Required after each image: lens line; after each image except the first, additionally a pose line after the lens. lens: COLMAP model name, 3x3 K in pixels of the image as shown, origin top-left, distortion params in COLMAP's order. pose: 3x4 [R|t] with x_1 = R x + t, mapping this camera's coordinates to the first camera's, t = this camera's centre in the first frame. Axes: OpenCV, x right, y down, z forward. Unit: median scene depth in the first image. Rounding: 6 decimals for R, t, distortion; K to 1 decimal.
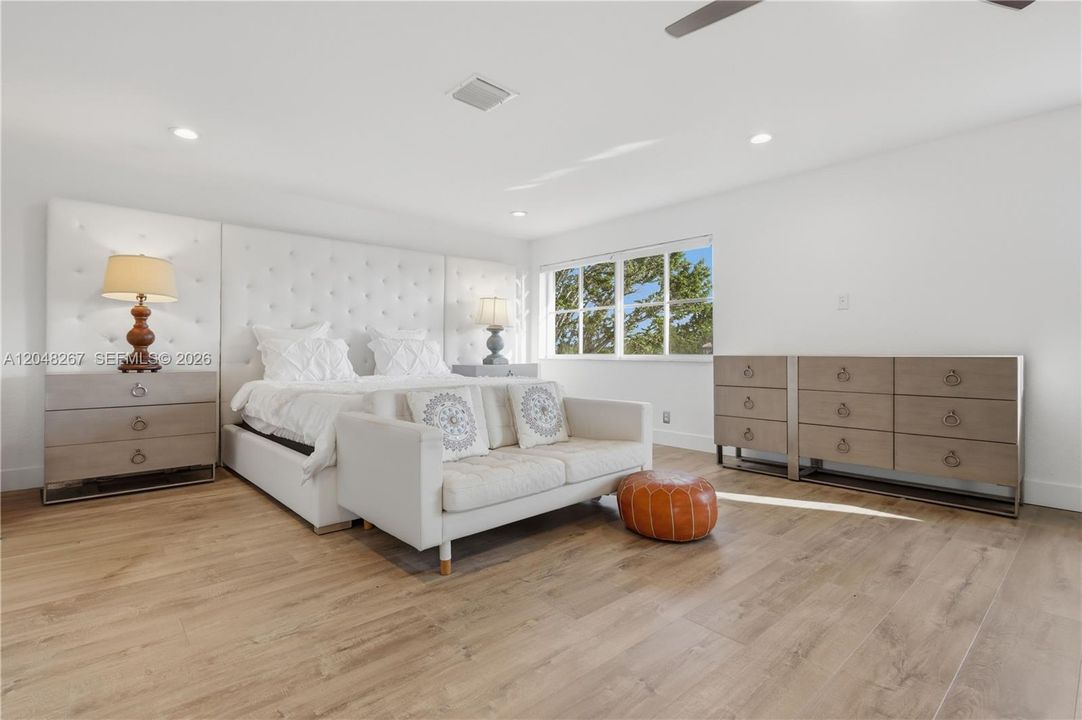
lens RADIAL K [[514.6, 0, 539.9], [0, 514.6, 347.2], [0, 0, 1]] dist [0.001931, -0.000135]
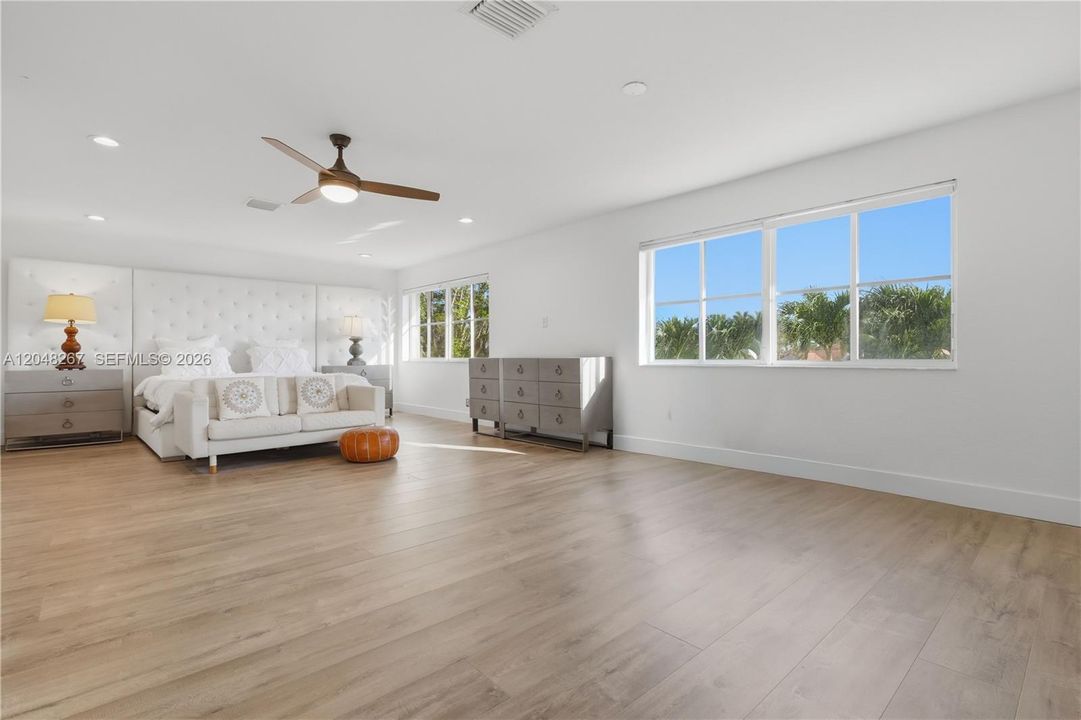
lens RADIAL K [[507.5, 0, 543.2], [0, 507.5, 352.3], [0, 0, 1]] dist [-0.001047, 0.000179]
pose [[0.999783, -0.003471, 0.020531, 0.563768], [0.003441, 0.999993, 0.001508, -0.001981], [-0.020536, -0.001437, 0.999788, -0.505759]]
